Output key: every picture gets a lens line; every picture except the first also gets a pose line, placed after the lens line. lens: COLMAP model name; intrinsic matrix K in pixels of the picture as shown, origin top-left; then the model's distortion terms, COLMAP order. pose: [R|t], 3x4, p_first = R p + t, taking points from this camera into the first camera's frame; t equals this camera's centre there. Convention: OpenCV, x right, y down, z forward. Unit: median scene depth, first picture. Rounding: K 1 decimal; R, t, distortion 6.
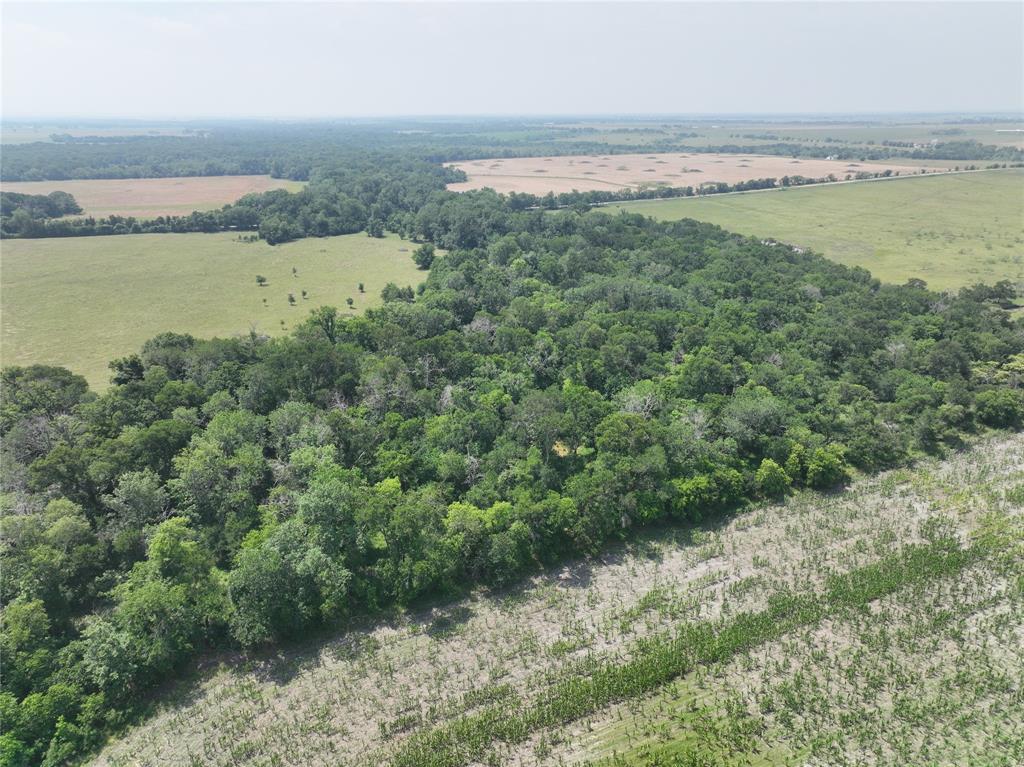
lens RADIAL K [[711.2, 0, 512.0], [0, 711.2, 383.5], [0, 0, 1]] dist [-0.001815, 0.020381]
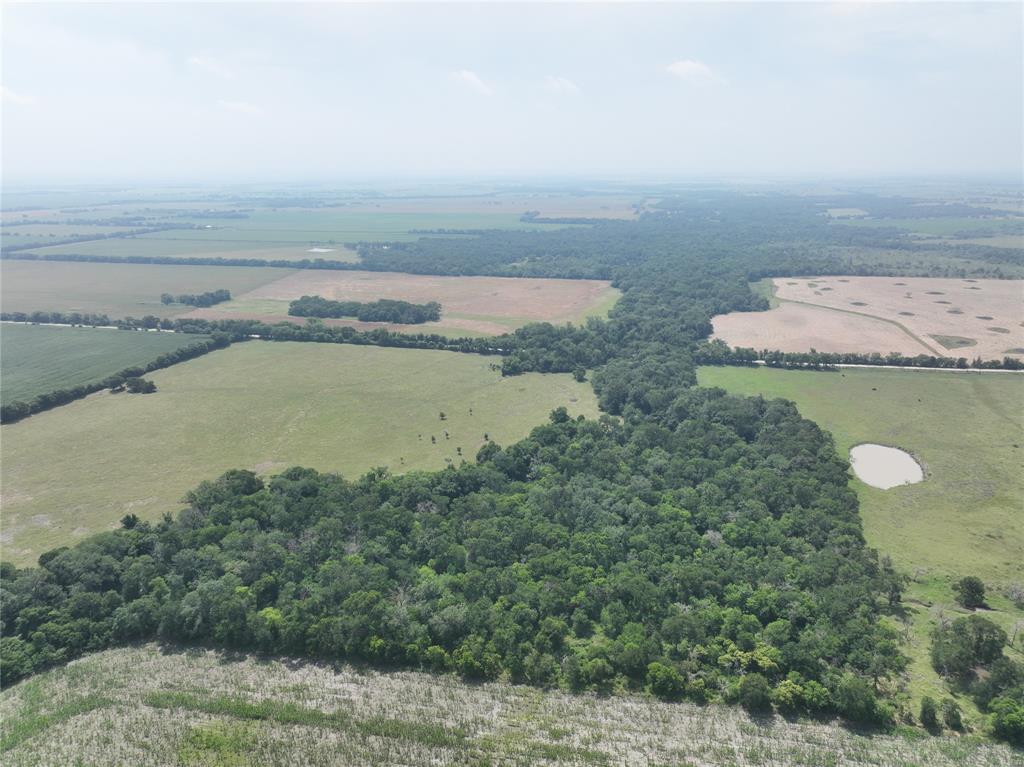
lens RADIAL K [[711.2, 0, 512.0], [0, 711.2, 383.5], [0, 0, 1]] dist [-0.001815, 0.020381]
pose [[0.808585, 0.169998, -0.563286, 1.503001], [-0.206102, 0.978530, -0.000539, -0.604914], [0.551101, 0.116530, 0.826262, -0.421059]]
